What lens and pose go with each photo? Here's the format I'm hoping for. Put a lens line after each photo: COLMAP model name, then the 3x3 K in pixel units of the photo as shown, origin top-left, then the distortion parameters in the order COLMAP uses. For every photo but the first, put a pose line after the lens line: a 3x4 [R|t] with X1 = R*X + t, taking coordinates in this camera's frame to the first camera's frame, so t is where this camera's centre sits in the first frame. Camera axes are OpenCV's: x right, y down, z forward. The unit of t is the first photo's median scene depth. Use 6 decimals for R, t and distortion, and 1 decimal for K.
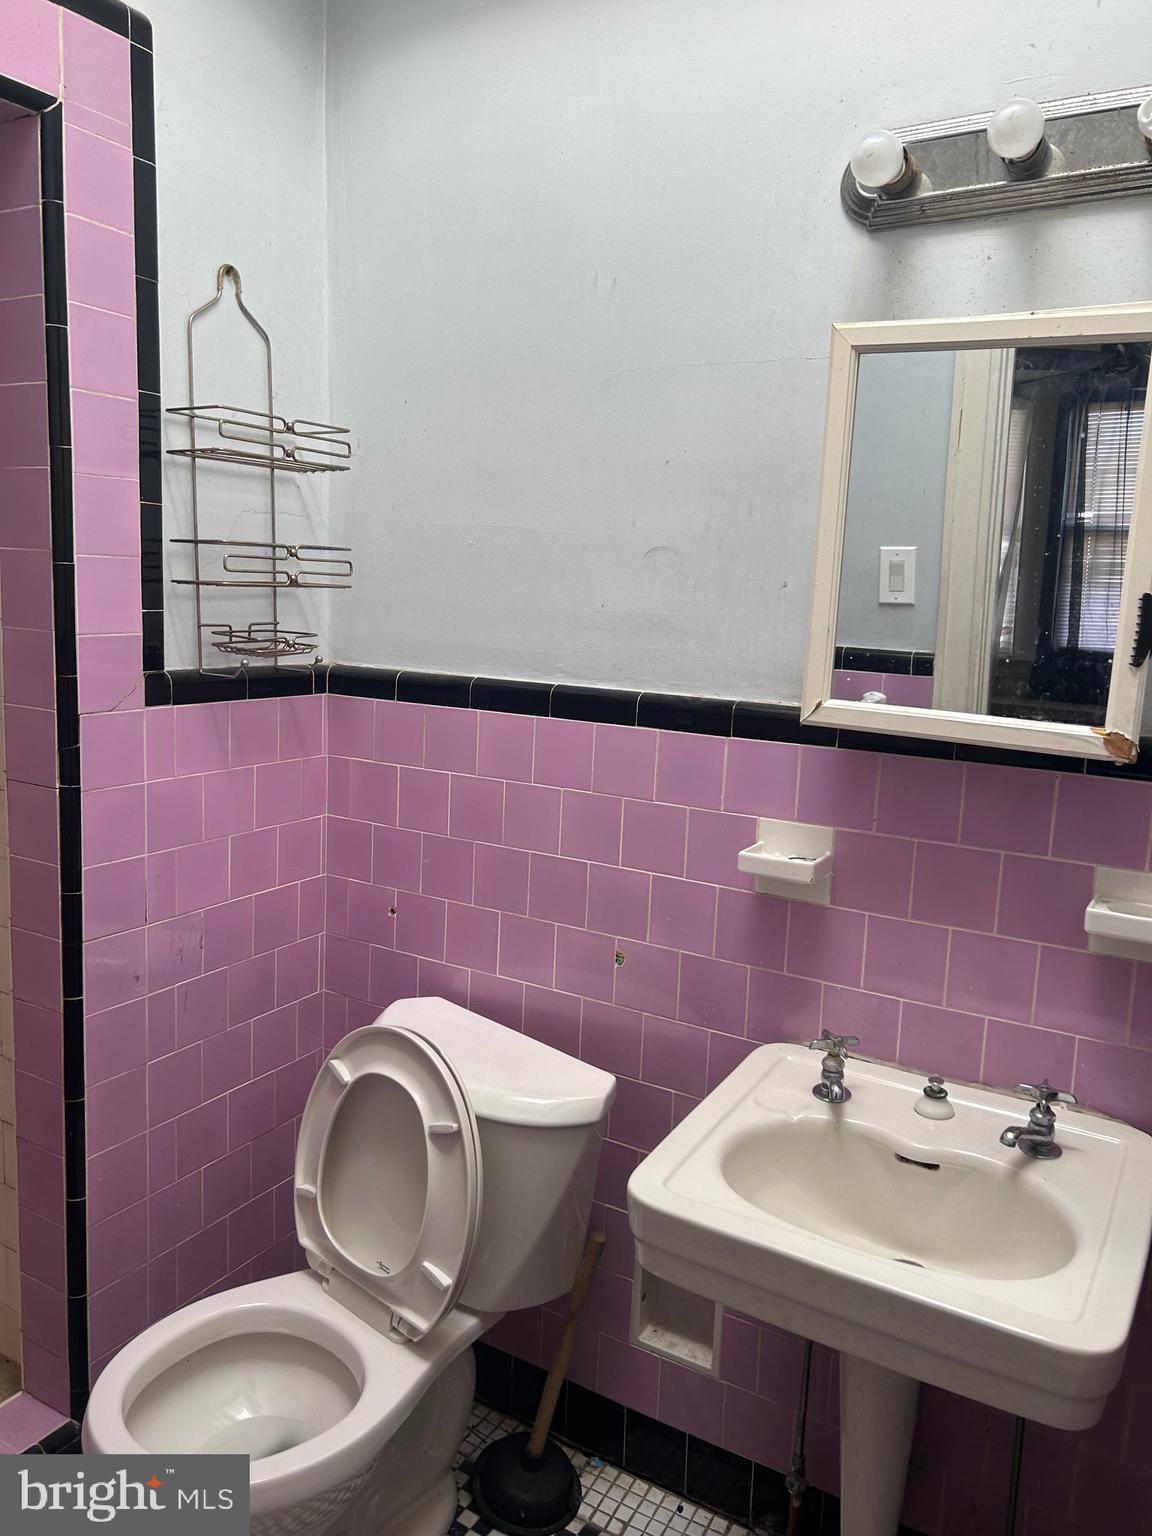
lens RADIAL K [[1155.6, 0, 576.0], [0, 1155.6, 768.0], [0, 0, 1]] dist [0.070727, -0.087384]
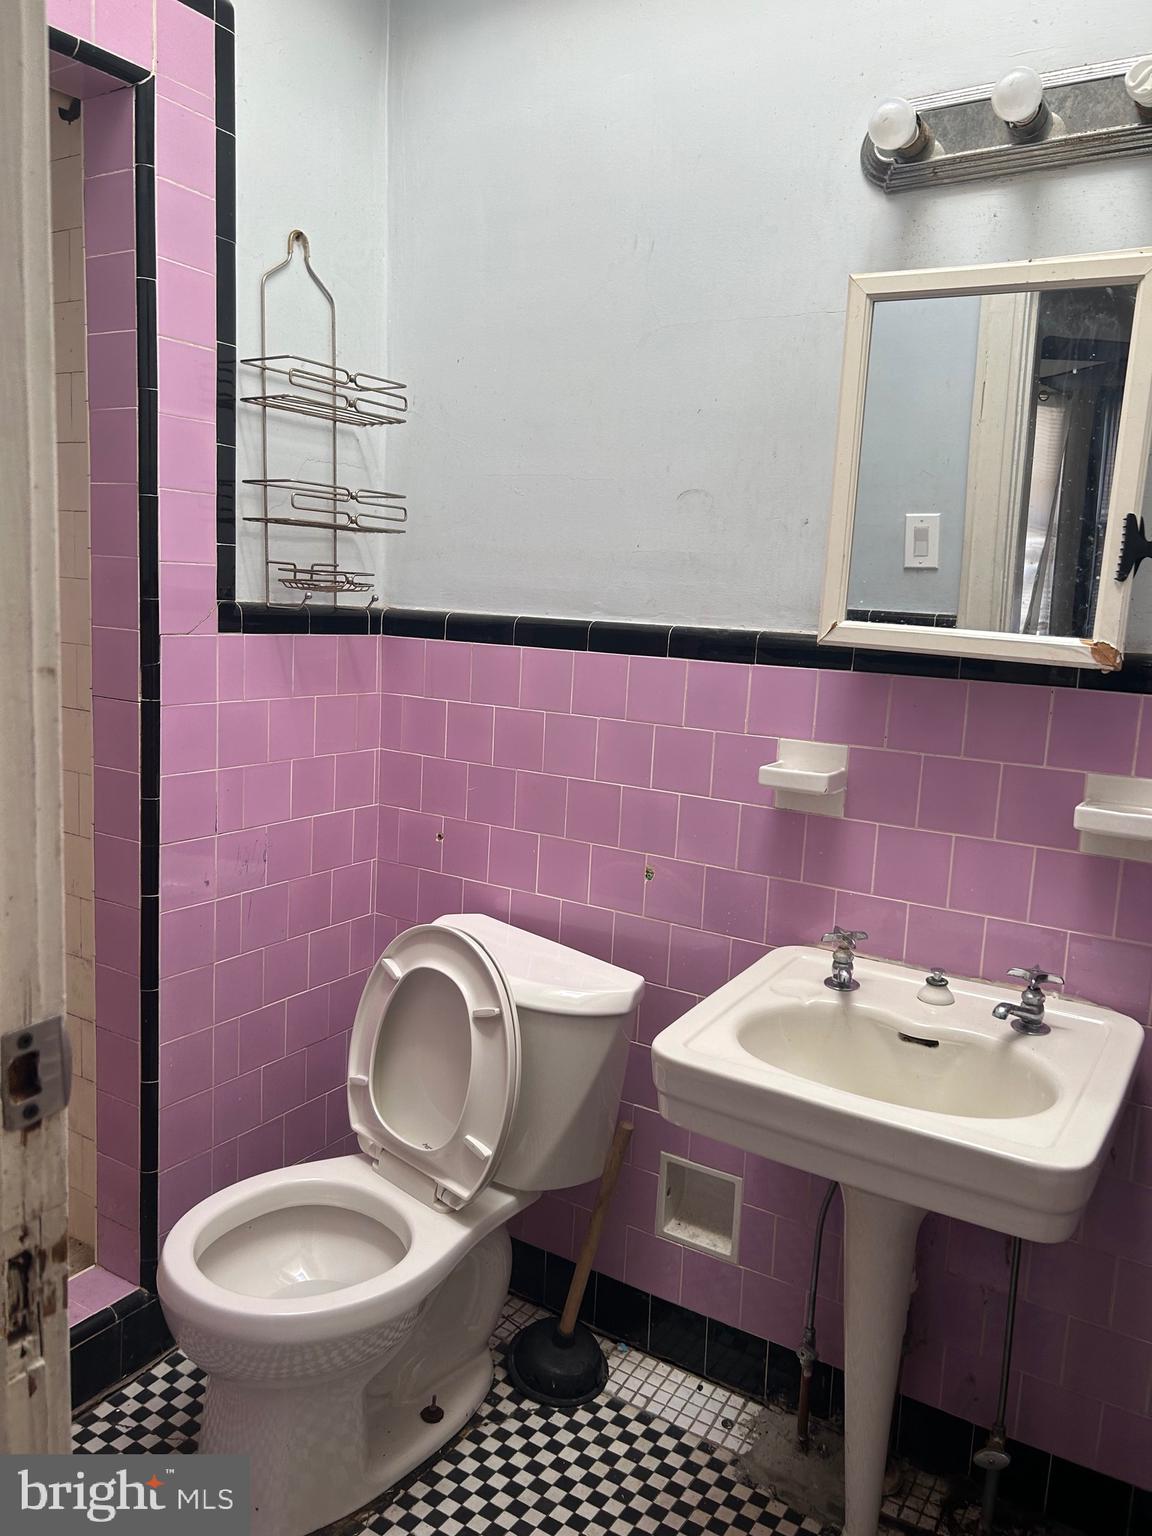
lens RADIAL K [[1150.8, 0, 588.0], [0, 1150.8, 767.8], [0, 0, 1]] dist [0.070737, -0.087957]
pose [[0.999645, 0.012562, -0.023486, 0.004488], [-0.012665, 0.999911, -0.004278, 0.076102], [0.023430, 0.004574, 0.999715, -0.080723]]
